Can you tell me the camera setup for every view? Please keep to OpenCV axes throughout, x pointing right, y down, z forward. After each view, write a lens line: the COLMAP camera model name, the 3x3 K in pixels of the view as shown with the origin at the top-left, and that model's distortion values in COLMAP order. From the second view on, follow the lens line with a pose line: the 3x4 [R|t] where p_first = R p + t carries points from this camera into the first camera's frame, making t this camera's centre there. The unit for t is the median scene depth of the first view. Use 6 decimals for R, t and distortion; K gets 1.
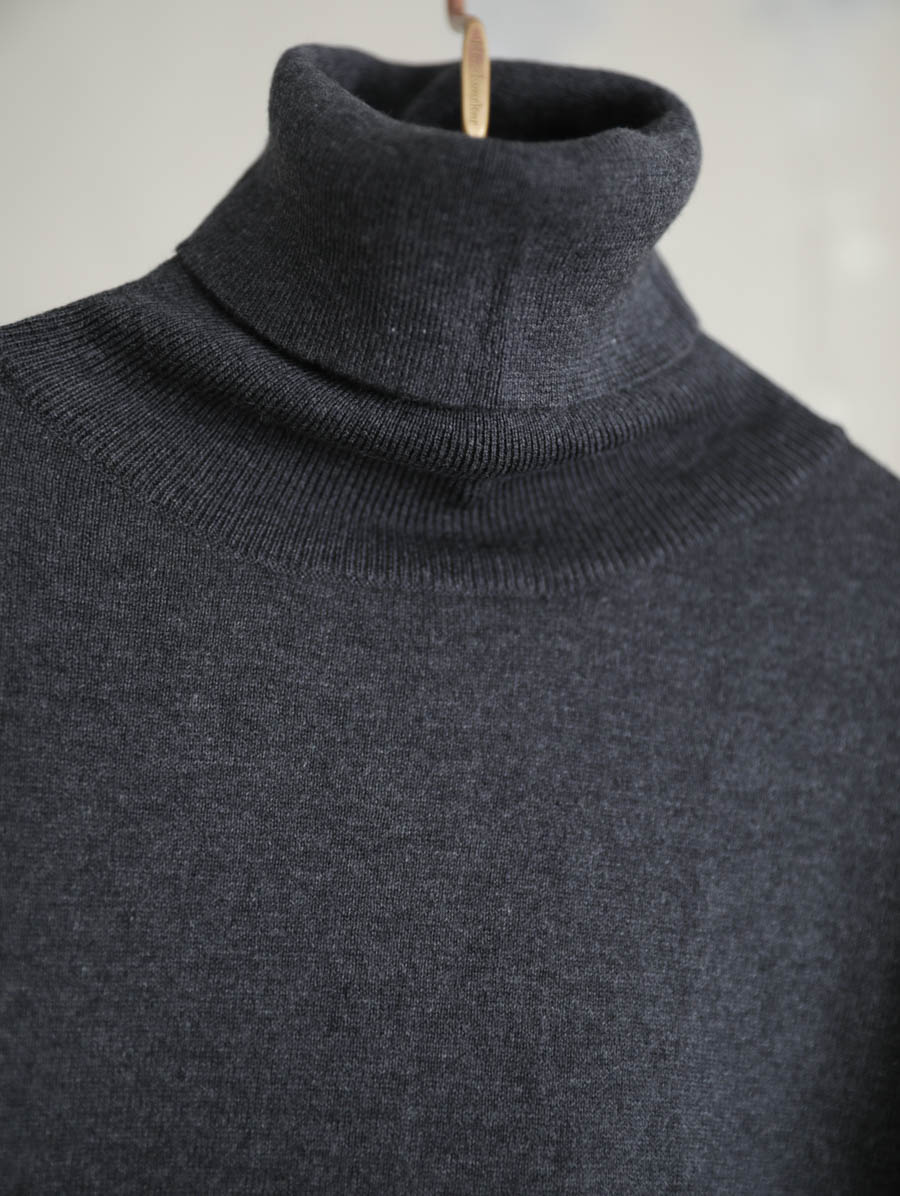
lens RADIAL K [[1668.4, 0, 452.4], [0, 1668.4, 627.5], [0, 0, 1]] dist [-0.027518, 0.094478]
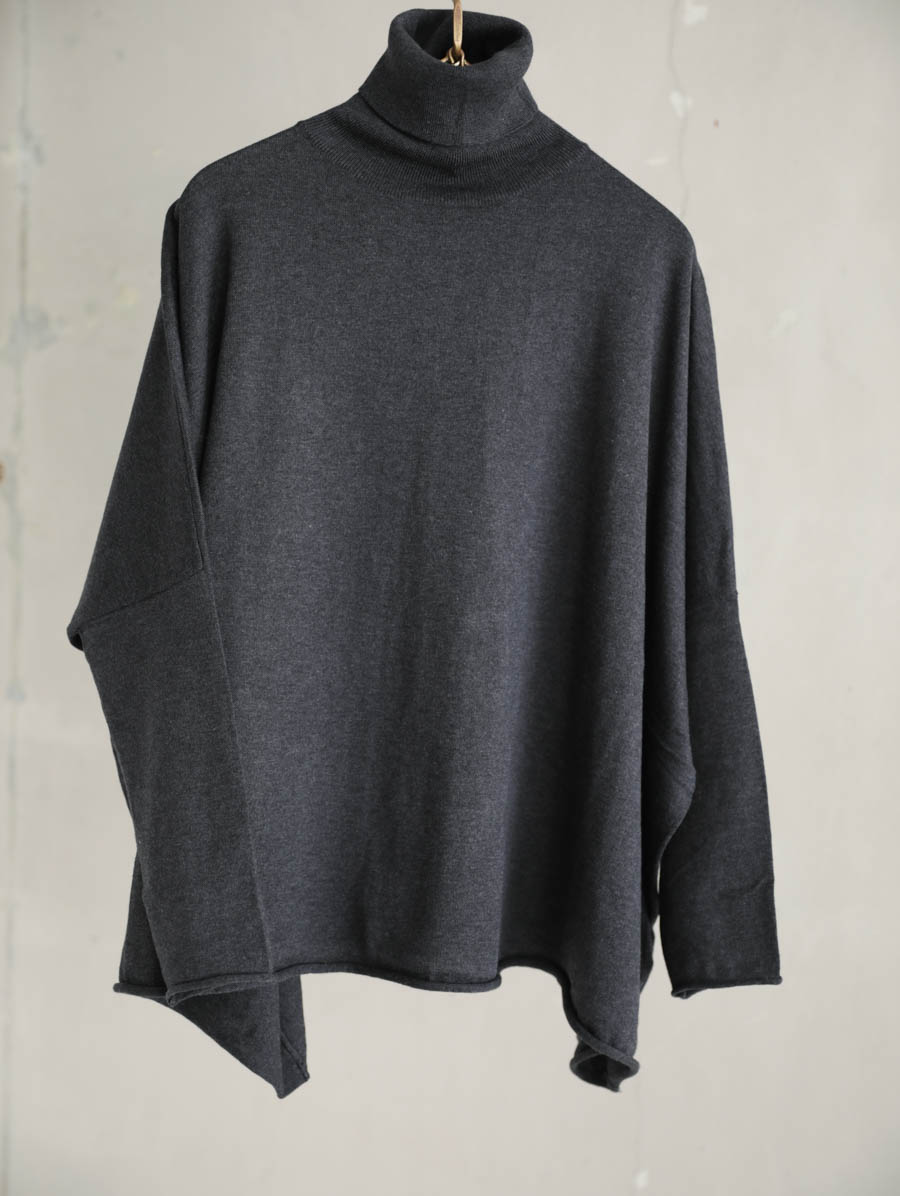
lens RADIAL K [[1668.4, 0, 452.4], [0, 1668.4, 627.5], [0, 0, 1]] dist [-0.027518, 0.094478]
pose [[0.997962, 0.003632, -0.063710, 0.203623], [0.011230, 0.972802, 0.231364, 0.026041], [0.062818, -0.231608, 0.970779, -2.186248]]
